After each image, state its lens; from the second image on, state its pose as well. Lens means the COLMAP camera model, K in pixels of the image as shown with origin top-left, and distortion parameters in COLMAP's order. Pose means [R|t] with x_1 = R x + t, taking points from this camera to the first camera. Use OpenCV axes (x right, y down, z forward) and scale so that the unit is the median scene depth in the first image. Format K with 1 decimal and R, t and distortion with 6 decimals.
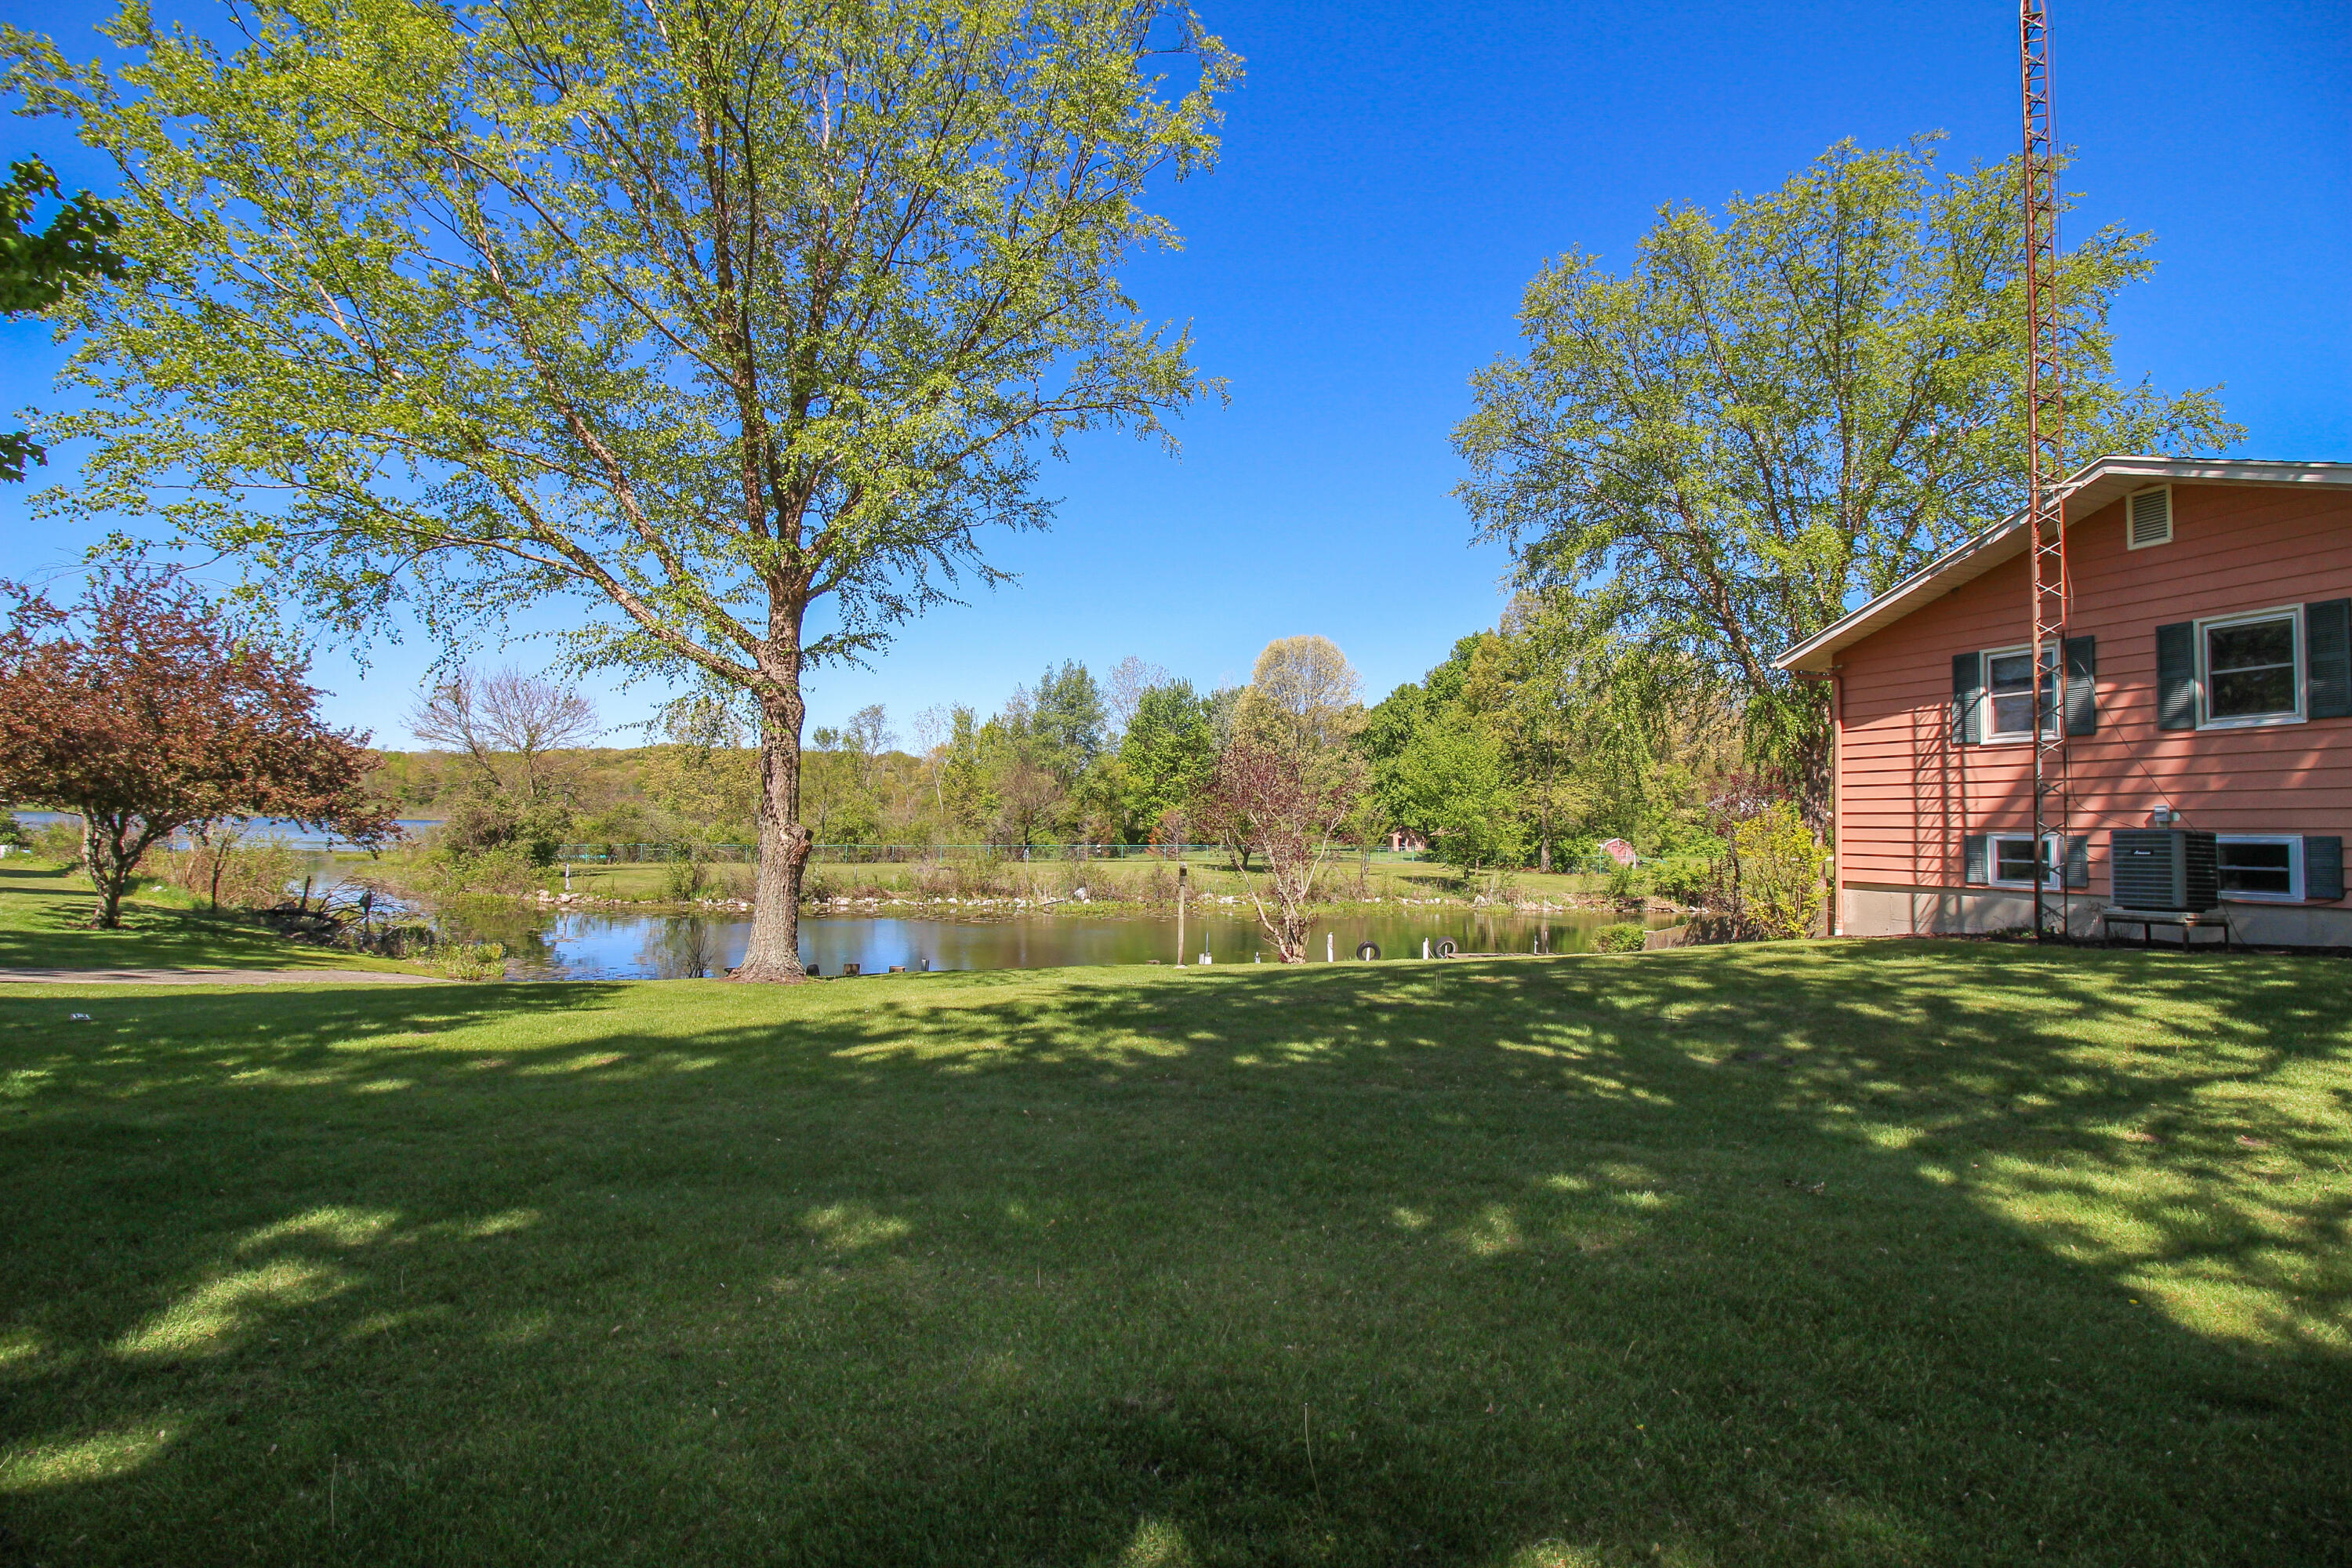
lens RADIAL K [[1109.8, 0, 1183.4], [0, 1109.8, 754.0], [0, 0, 1]] dist [0.014234, -0.021077]
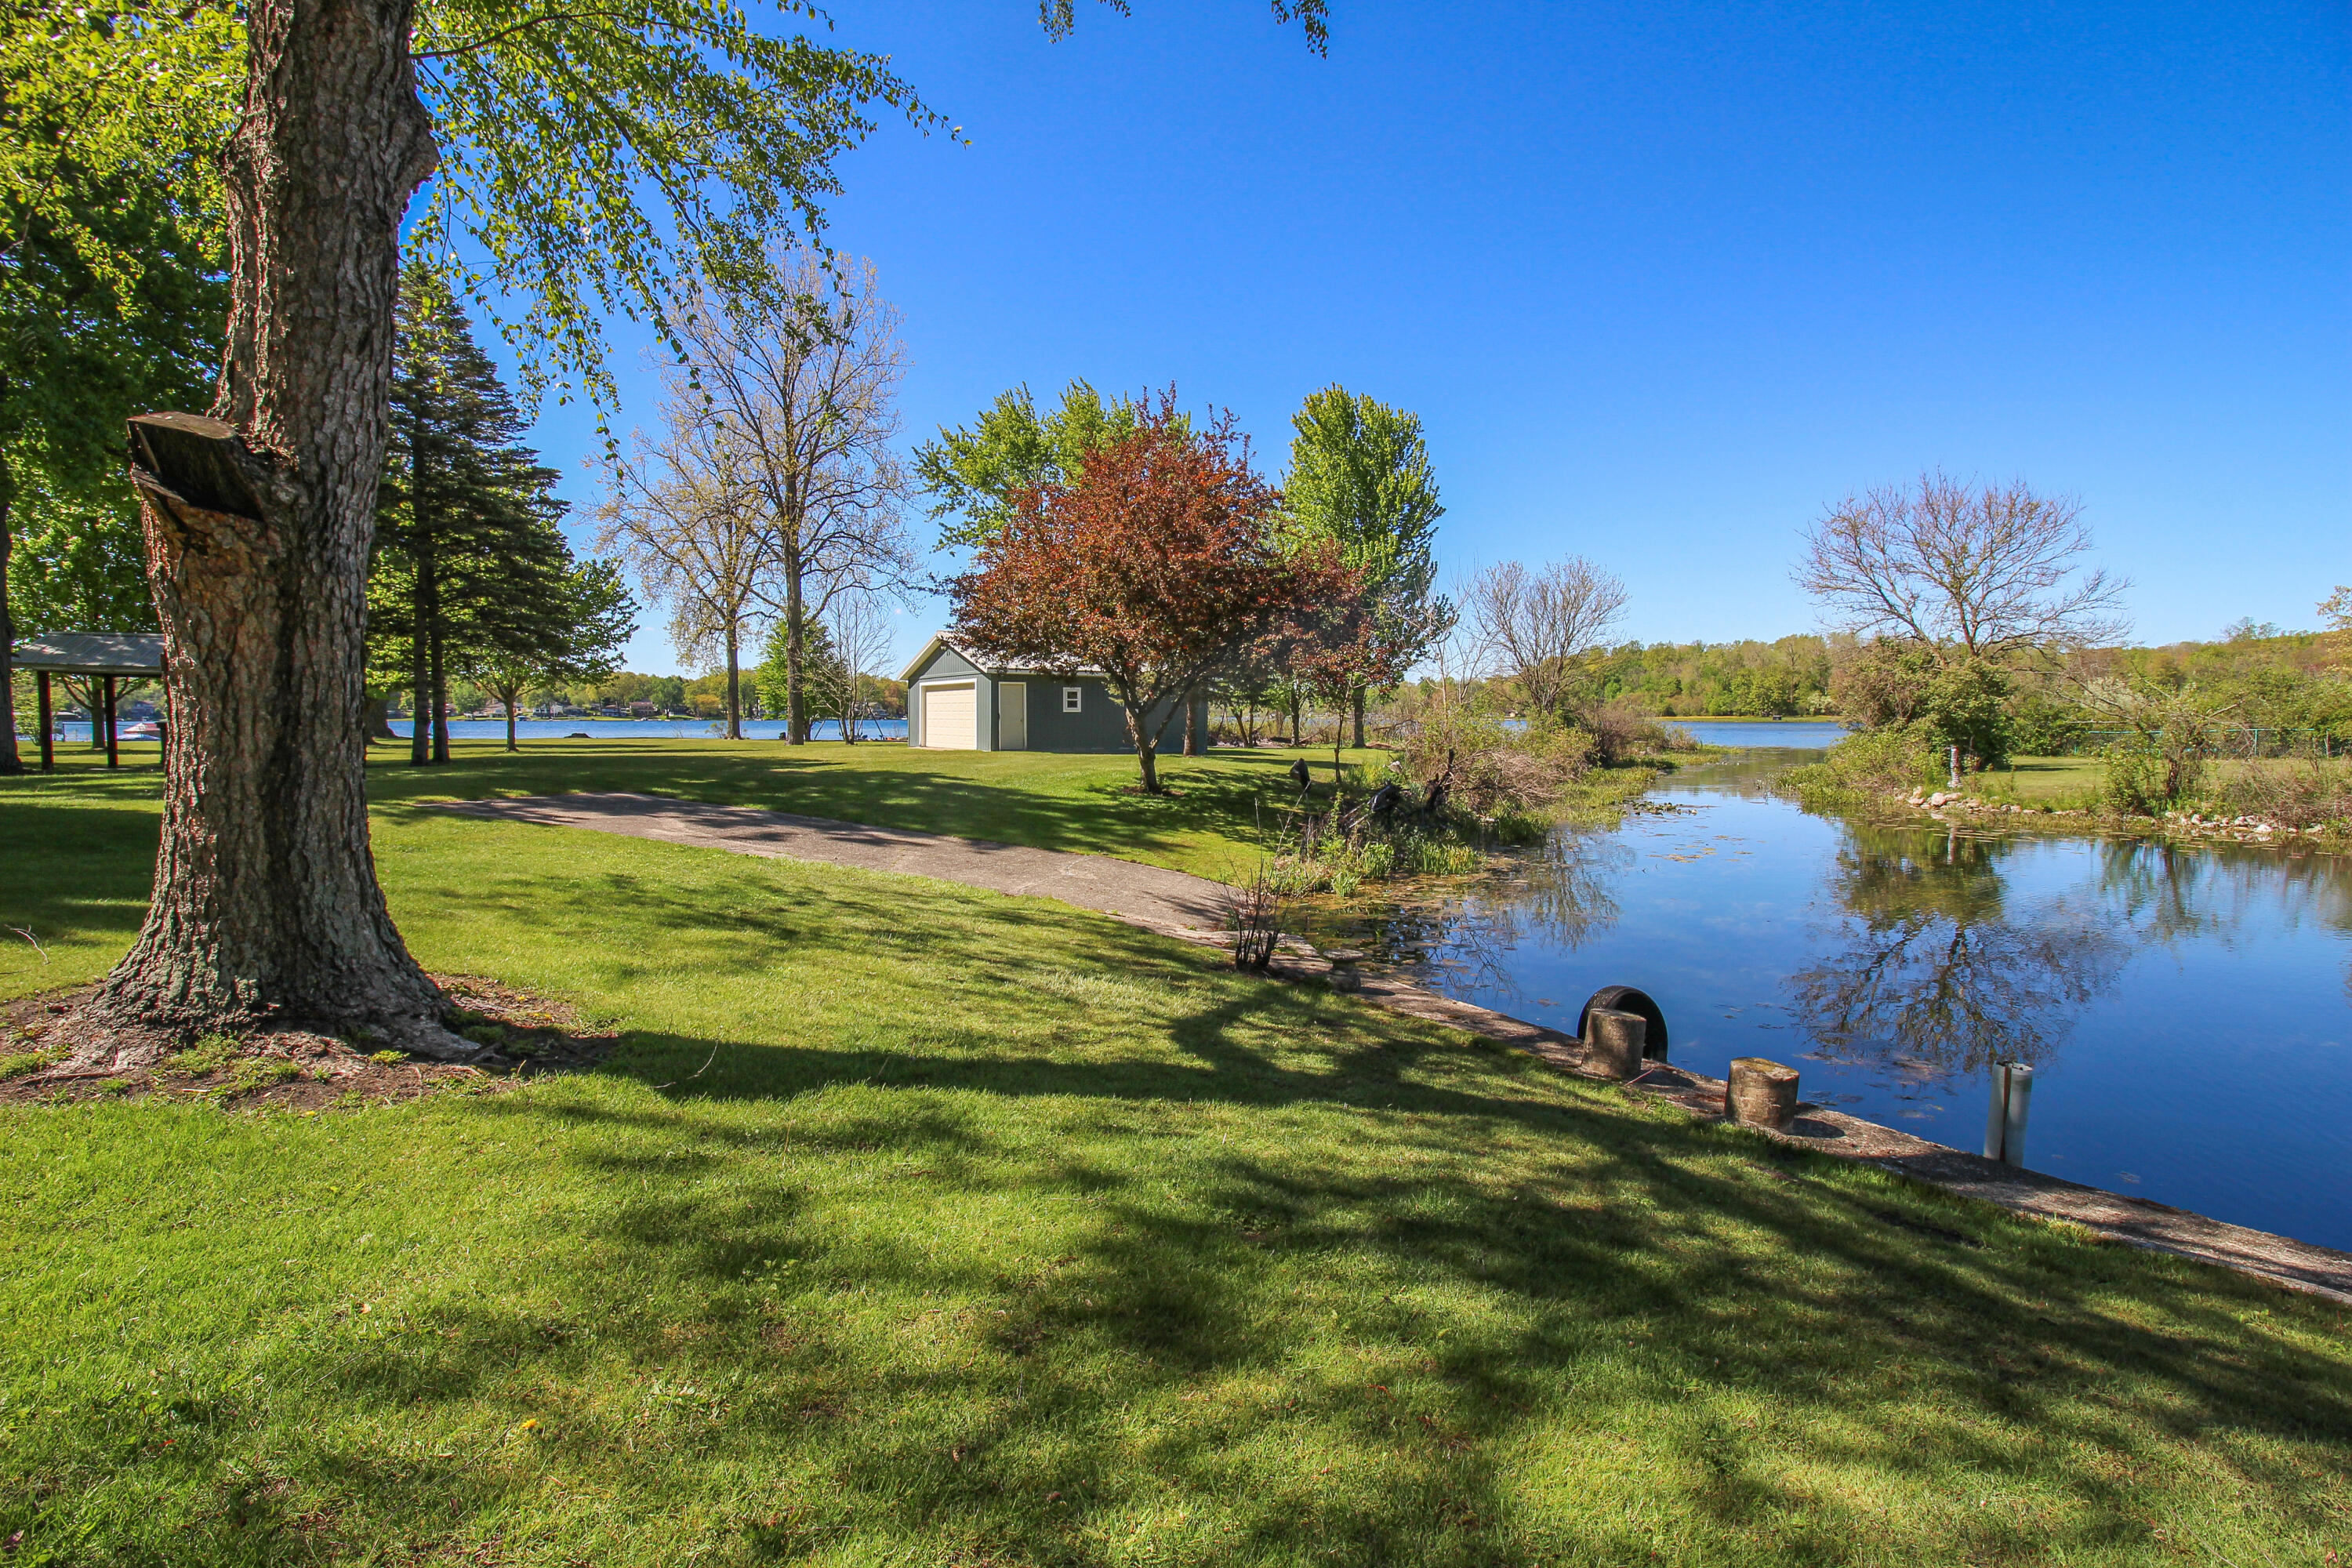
lens RADIAL K [[1109.1, 0, 1174.7], [0, 1109.1, 761.3], [0, 0, 1]] dist [0.018390, -0.022951]
pose [[0.218298, 0.011589, -0.975813, -0.013380], [0.075547, 0.996728, 0.028738, 0.033527], [0.972954, -0.079993, 0.216708, 0.261059]]
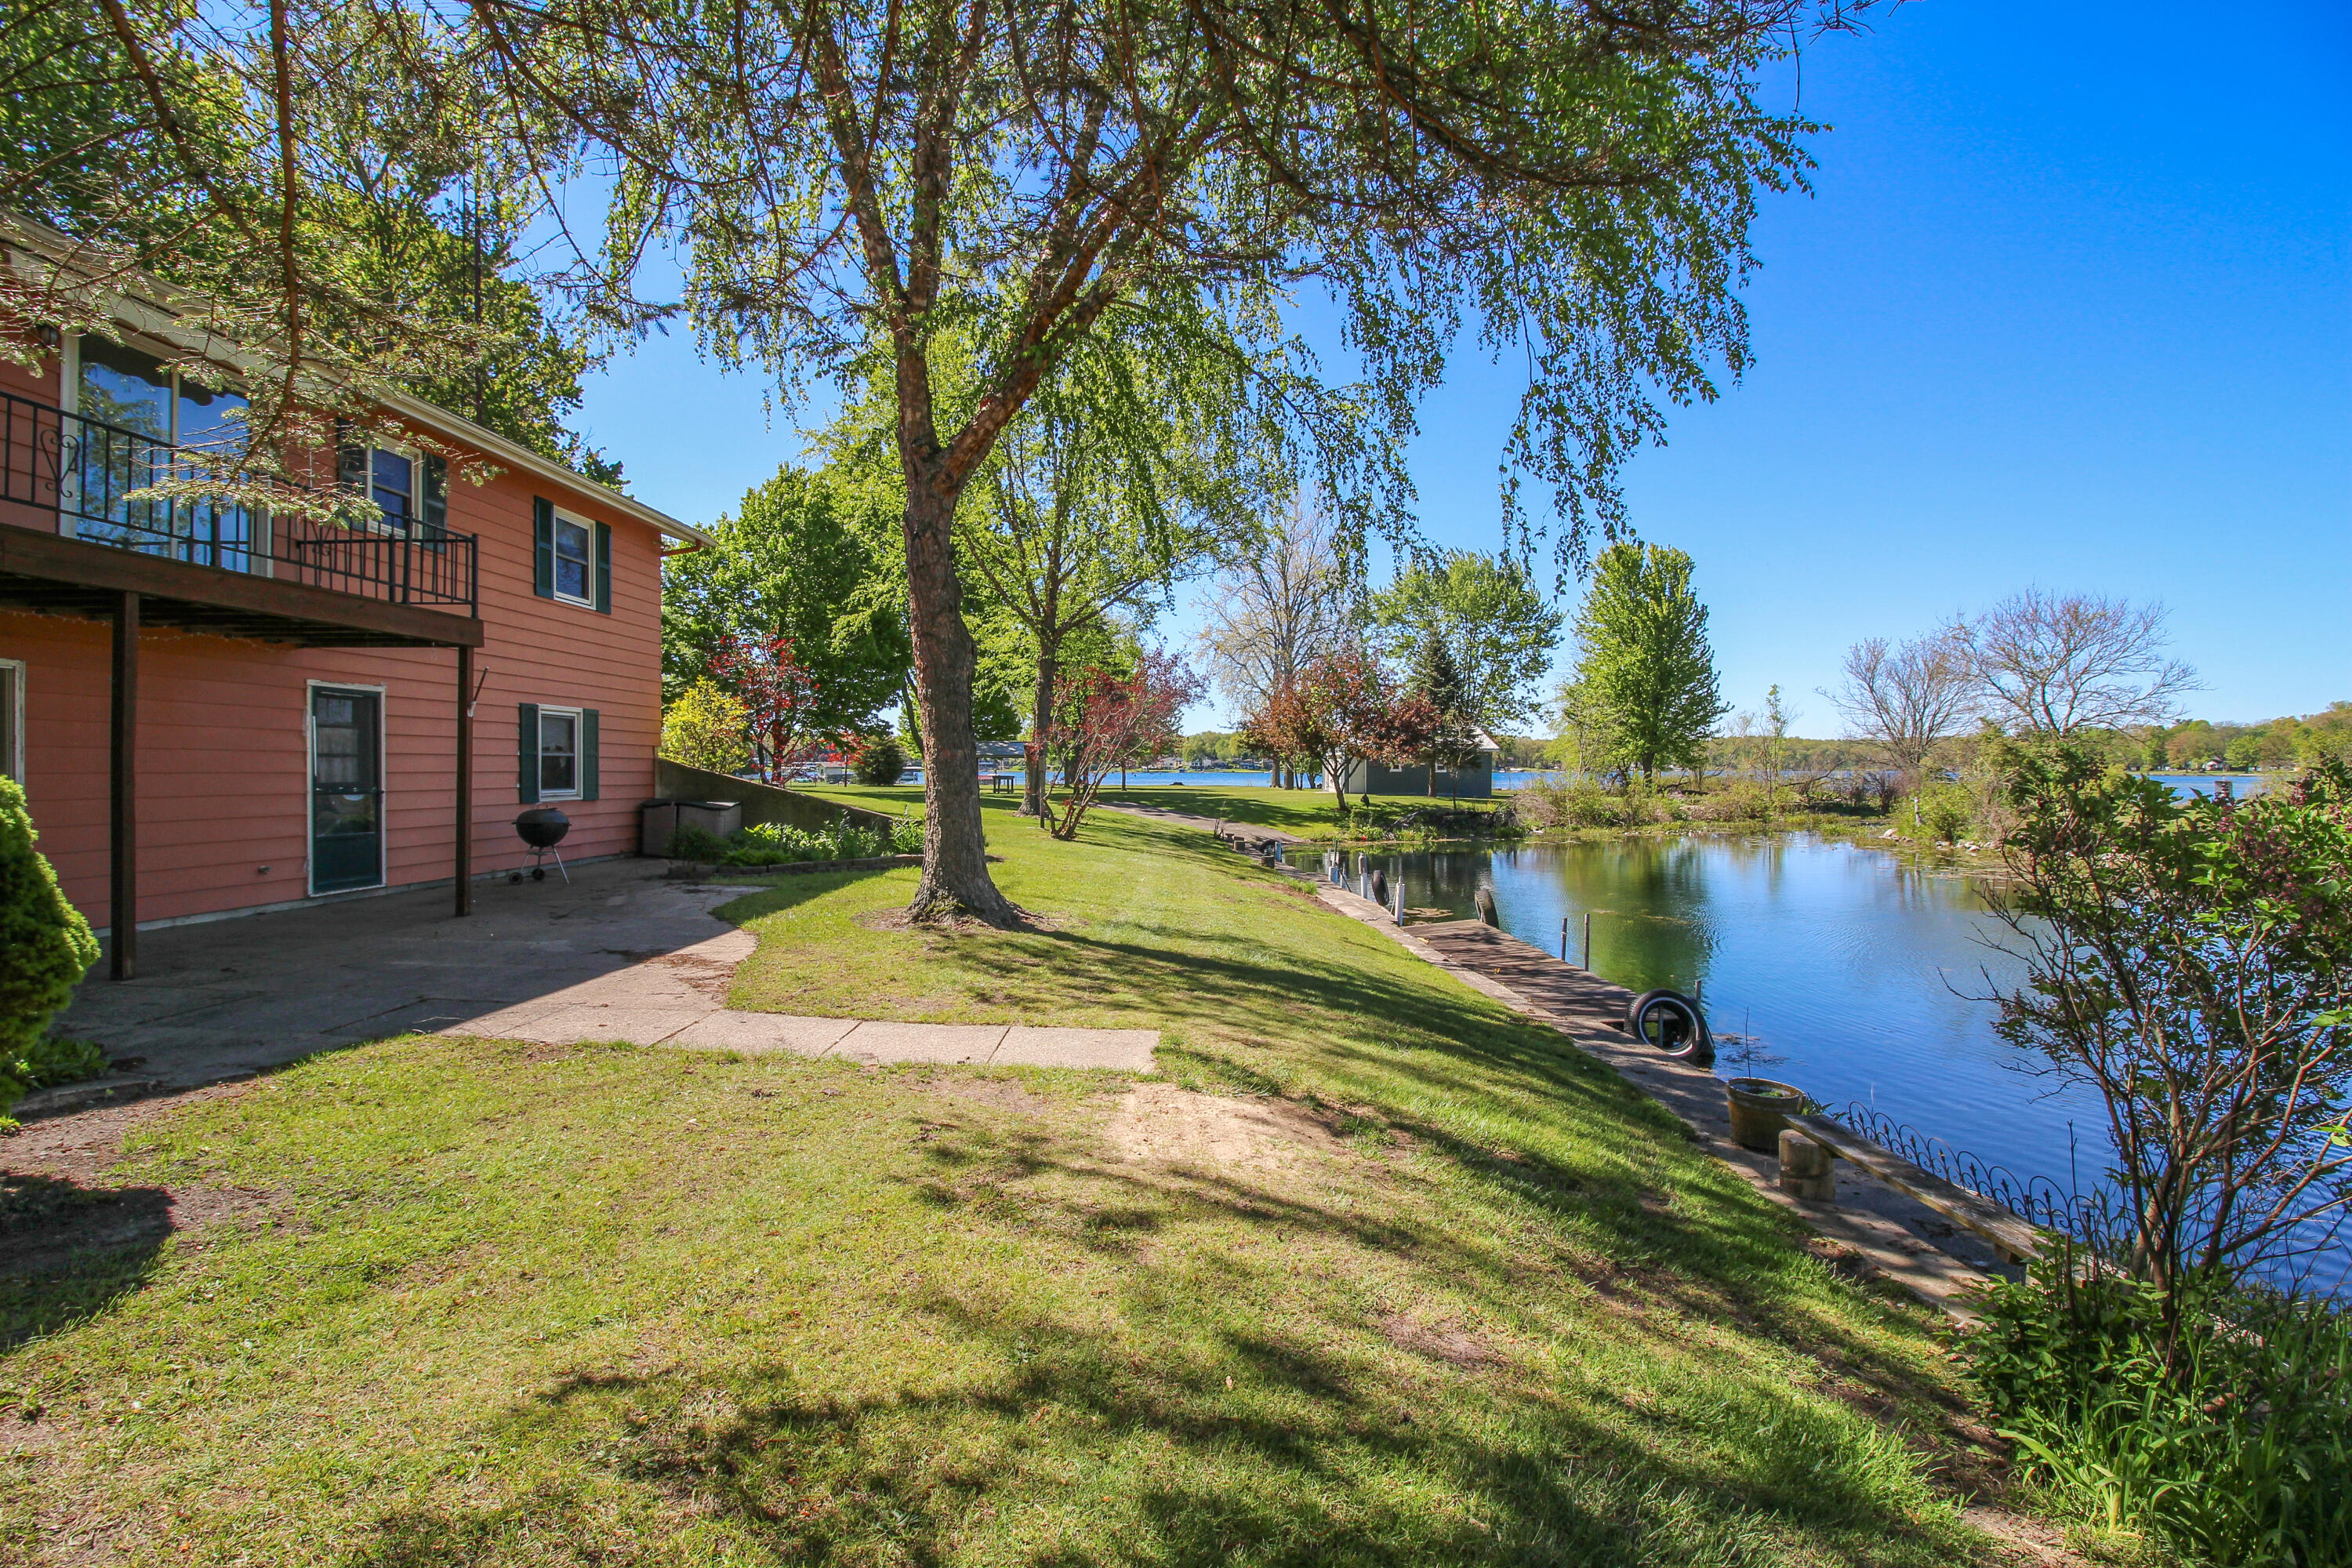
lens RADIAL K [[1109.1, 0, 1174.7], [0, 1109.1, 761.3], [0, 0, 1]] dist [0.018390, -0.022951]
pose [[-0.327545, -0.032787, -0.944267, 0.344379], [0.056928, 0.996897, -0.054362, 0.051764], [0.943119, -0.071561, -0.324662, 0.441027]]
